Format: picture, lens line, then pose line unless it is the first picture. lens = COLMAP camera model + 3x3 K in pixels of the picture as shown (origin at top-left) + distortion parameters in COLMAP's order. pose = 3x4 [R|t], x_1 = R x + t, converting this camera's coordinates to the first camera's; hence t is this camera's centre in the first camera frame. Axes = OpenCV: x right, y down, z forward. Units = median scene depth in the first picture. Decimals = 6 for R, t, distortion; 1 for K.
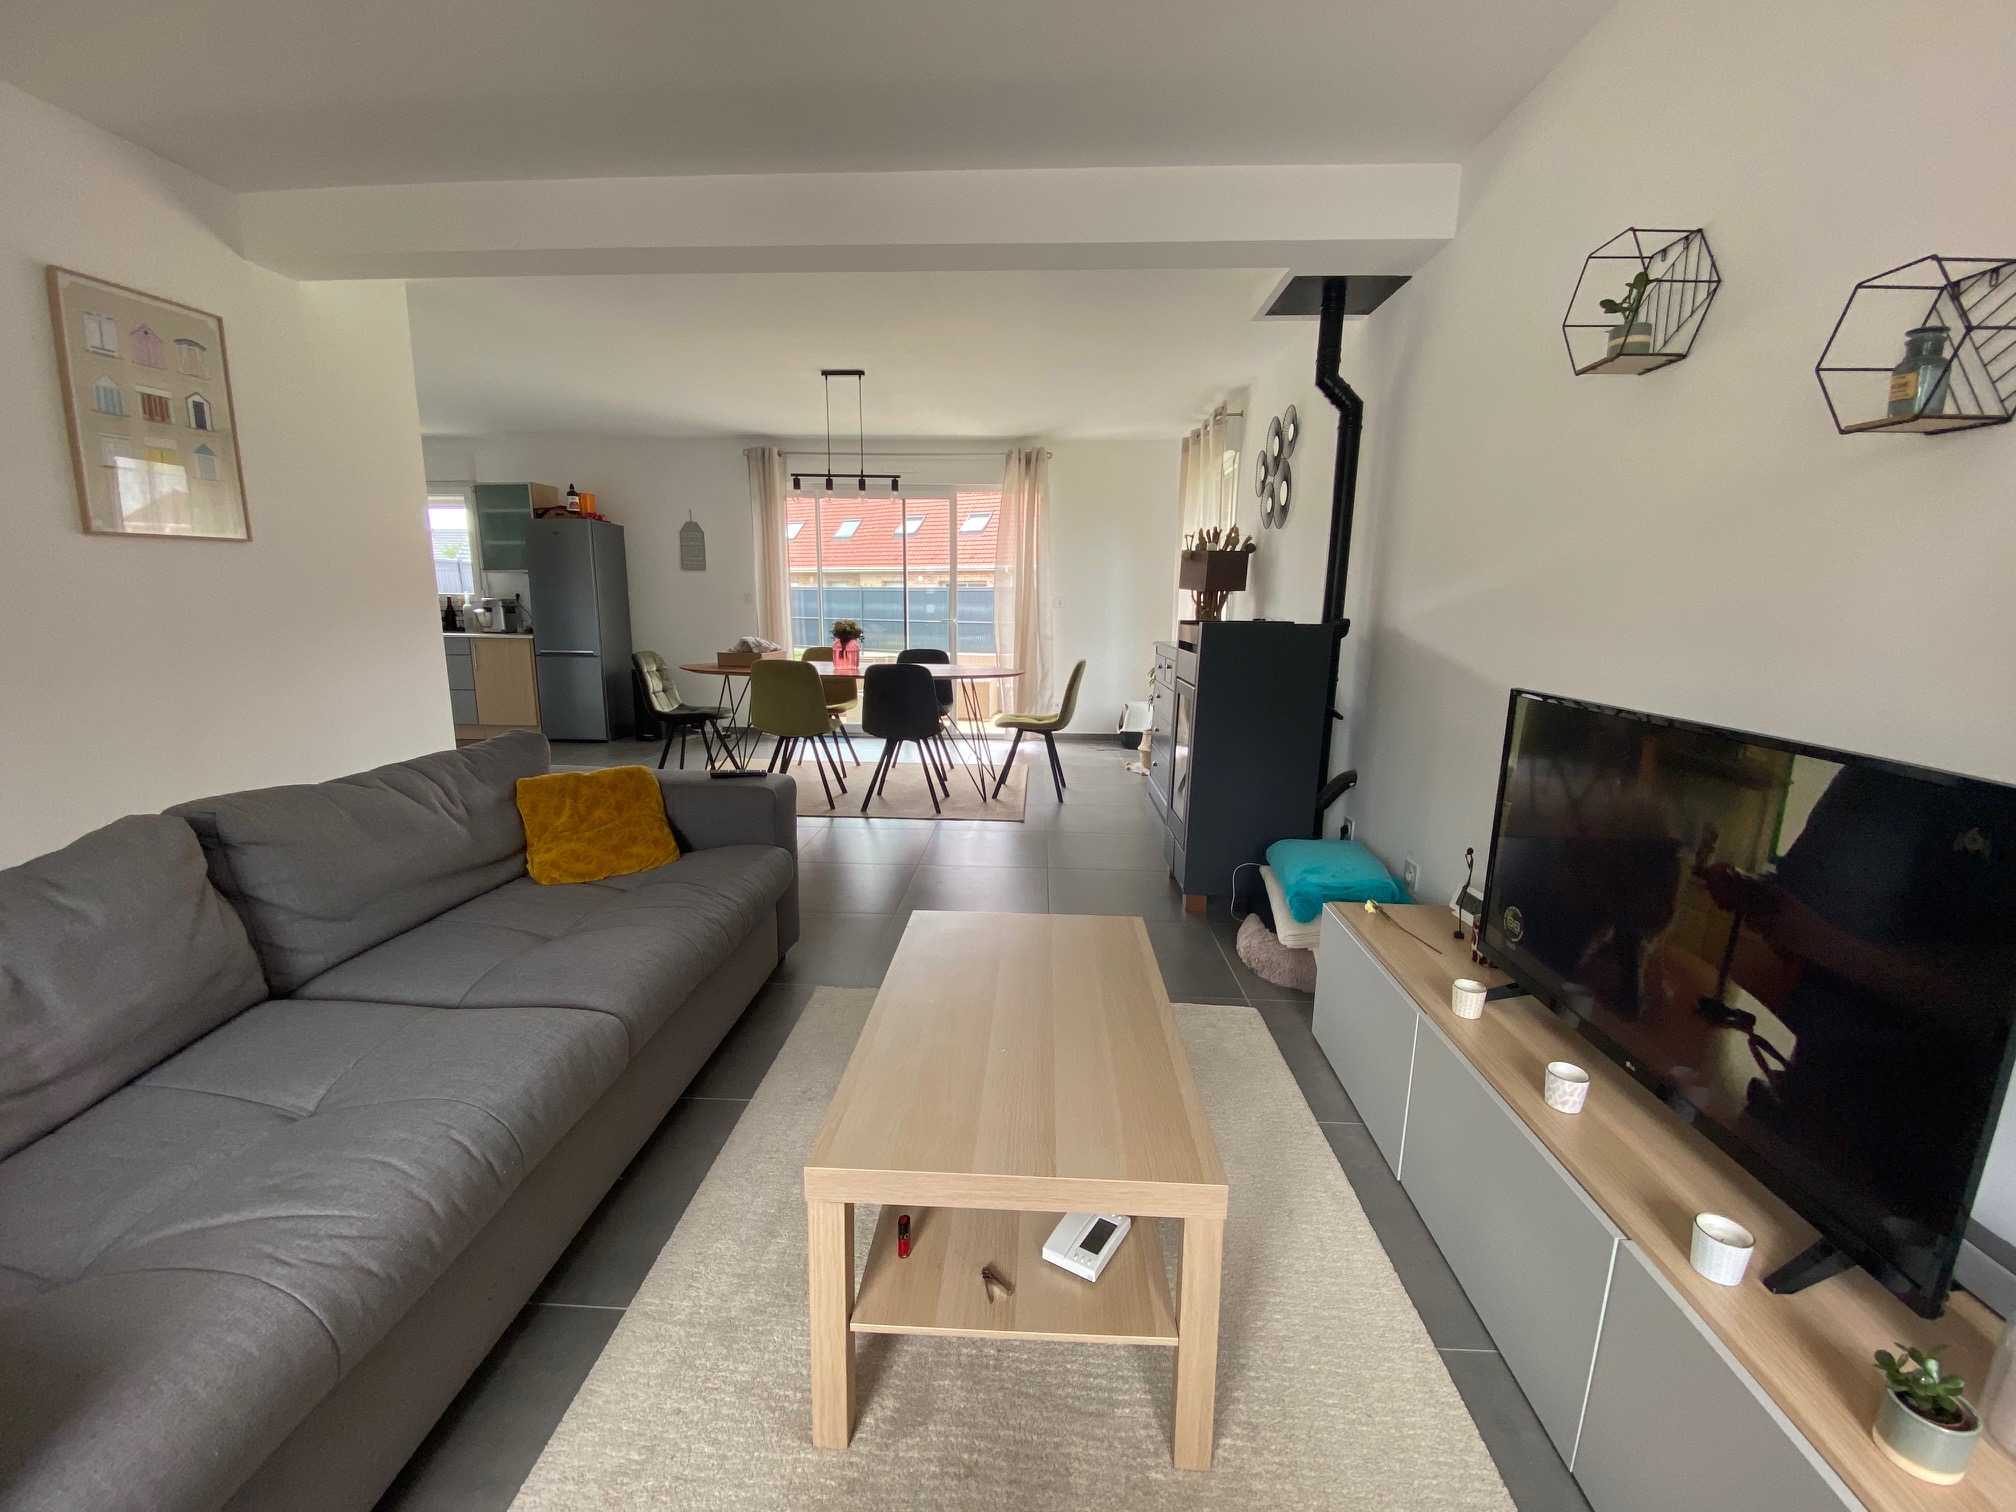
lens RADIAL K [[818.6, 0, 1008.0], [0, 818.6, 756.0], [0, 0, 1]] dist [0.023860, -0.024921]
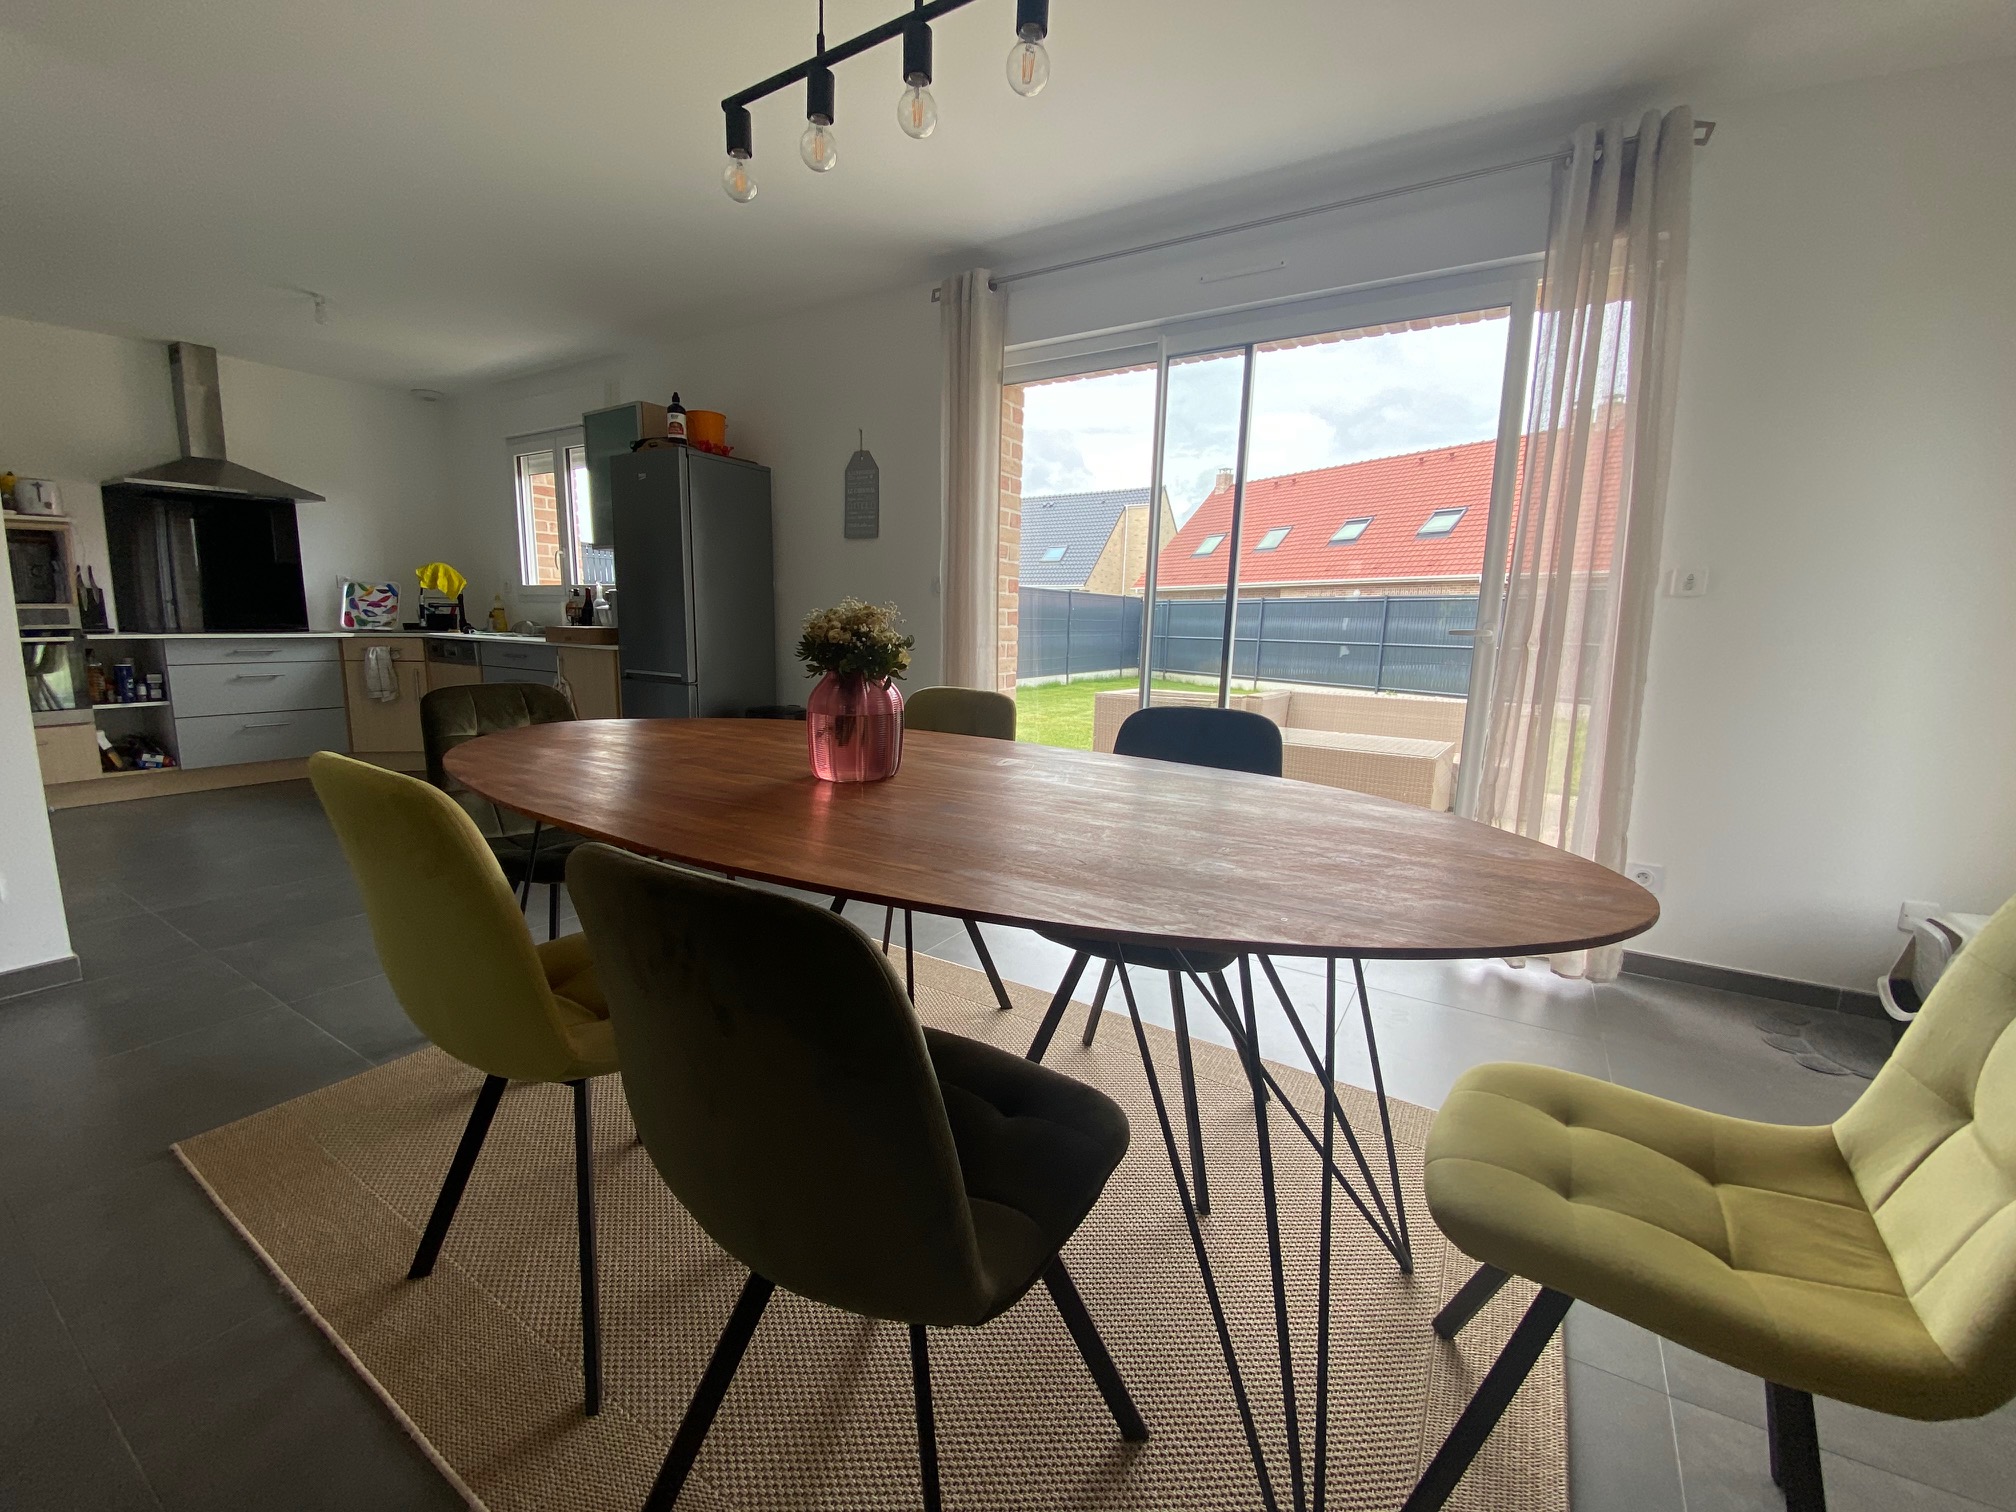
lens RADIAL K [[818.6, 0, 1008.0], [0, 818.6, 756.0], [0, 0, 1]] dist [0.023860, -0.024921]
pose [[0.872516, 0.093752, -0.479507, -0.012750], [-0.109684, 0.993953, -0.005248, -0.088946], [0.476115, 0.057174, 0.877522, 0.578162]]
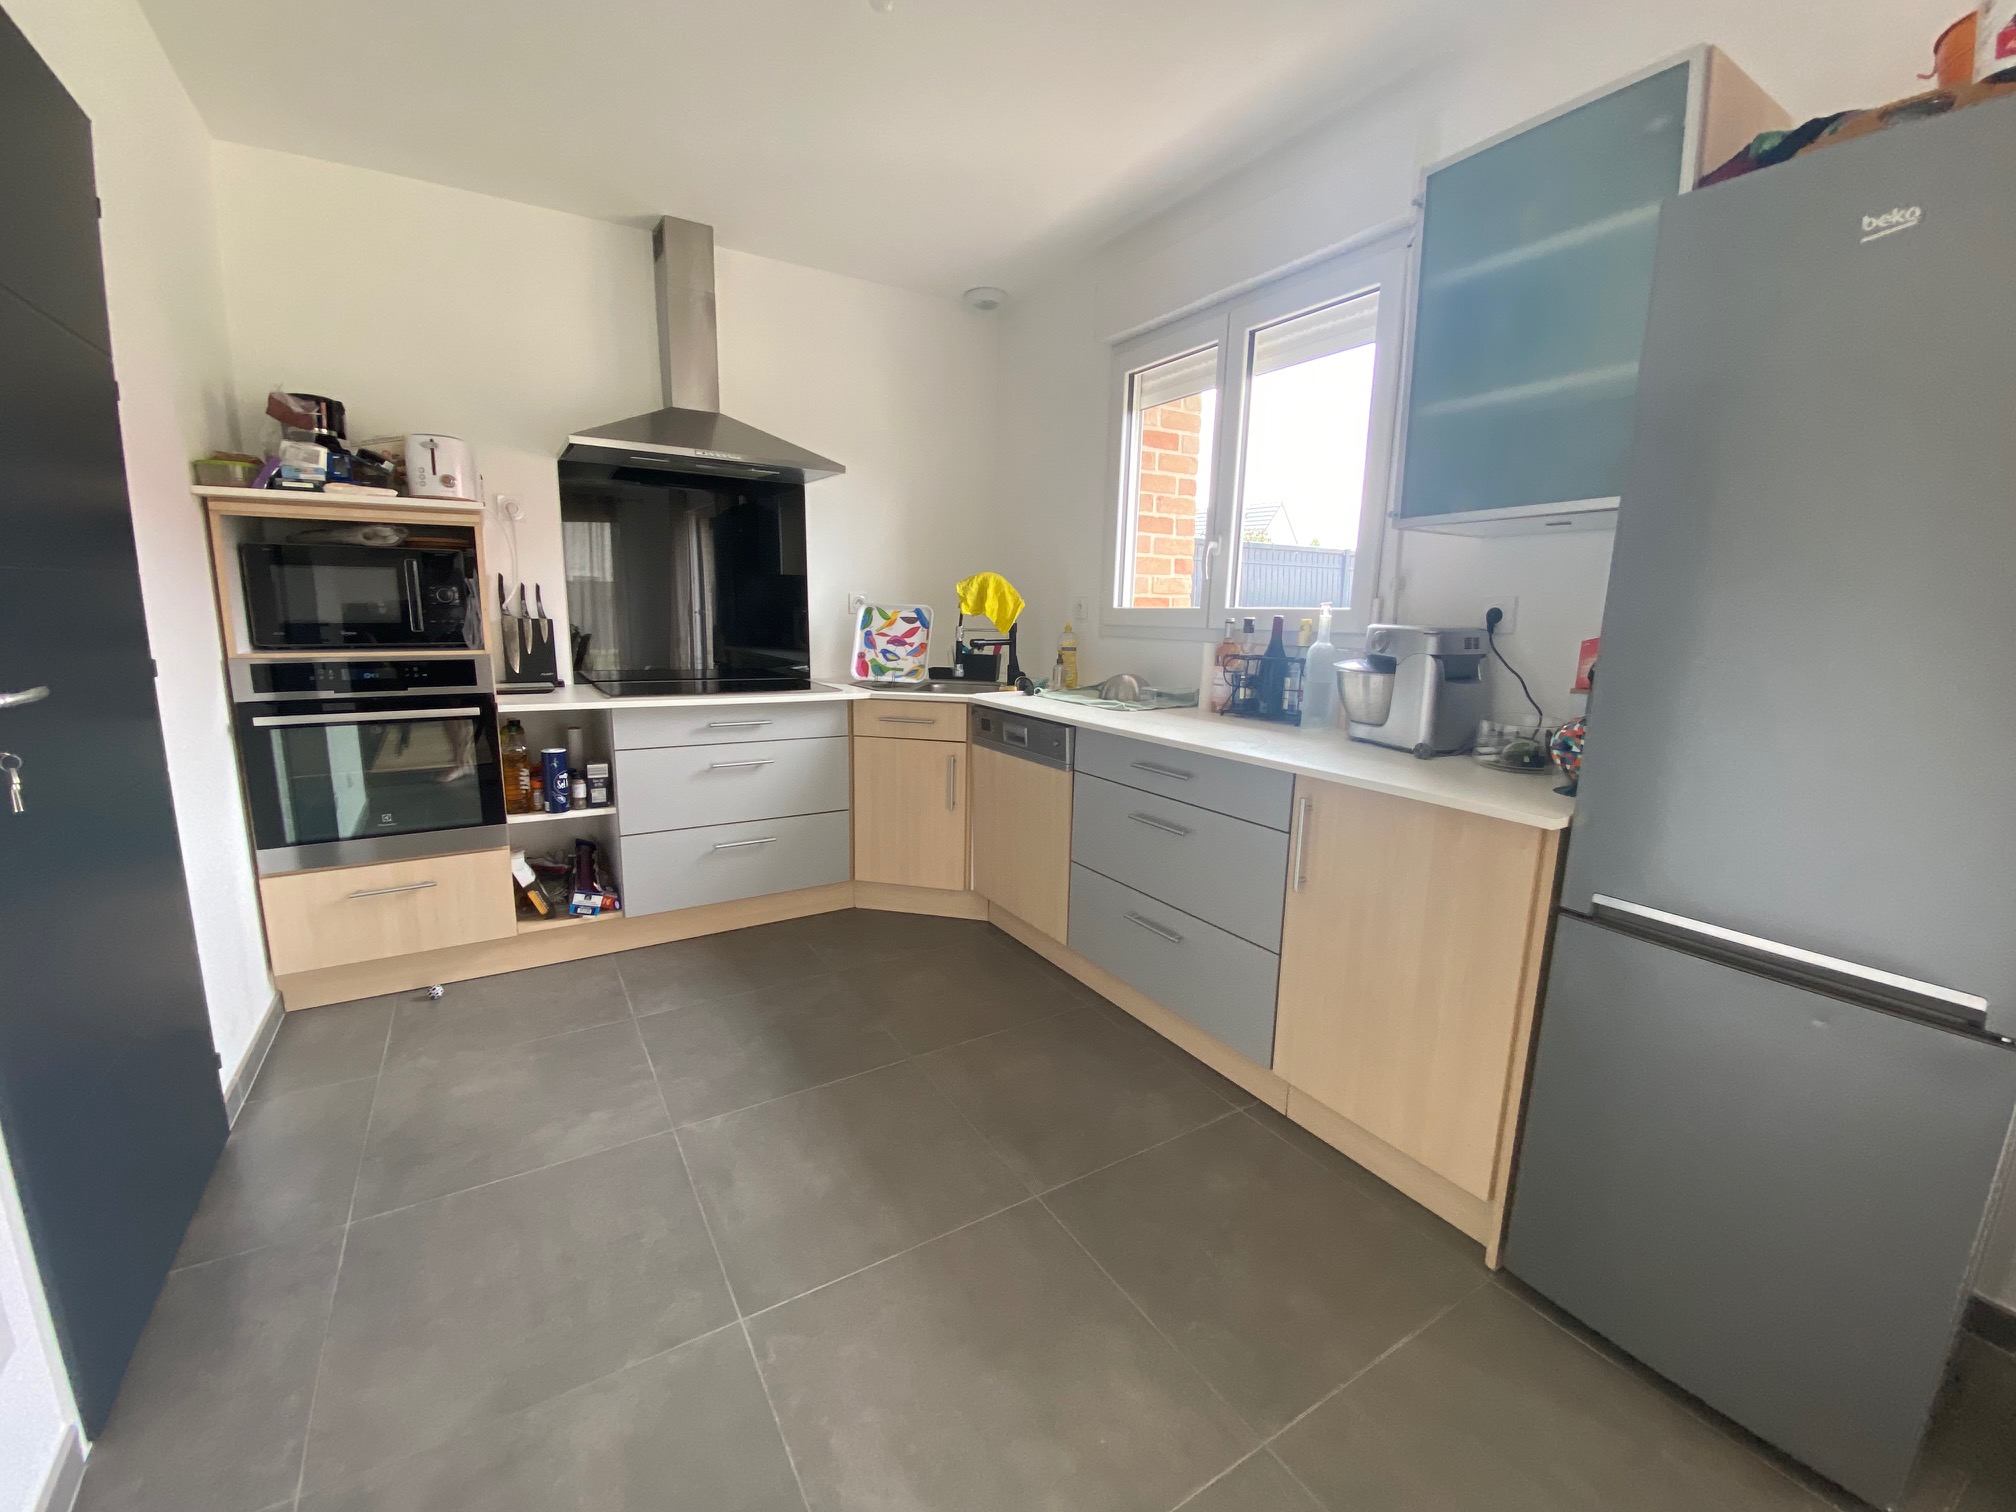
lens RADIAL K [[818.6, 0, 1008.0], [0, 818.6, 756.0], [0, 0, 1]] dist [0.023860, -0.024921]
pose [[0.560361, 0.150035, -0.814546, -0.474594], [-0.173232, 0.982935, 0.061878, -0.143780], [0.809930, 0.106432, 0.576789, 0.746214]]
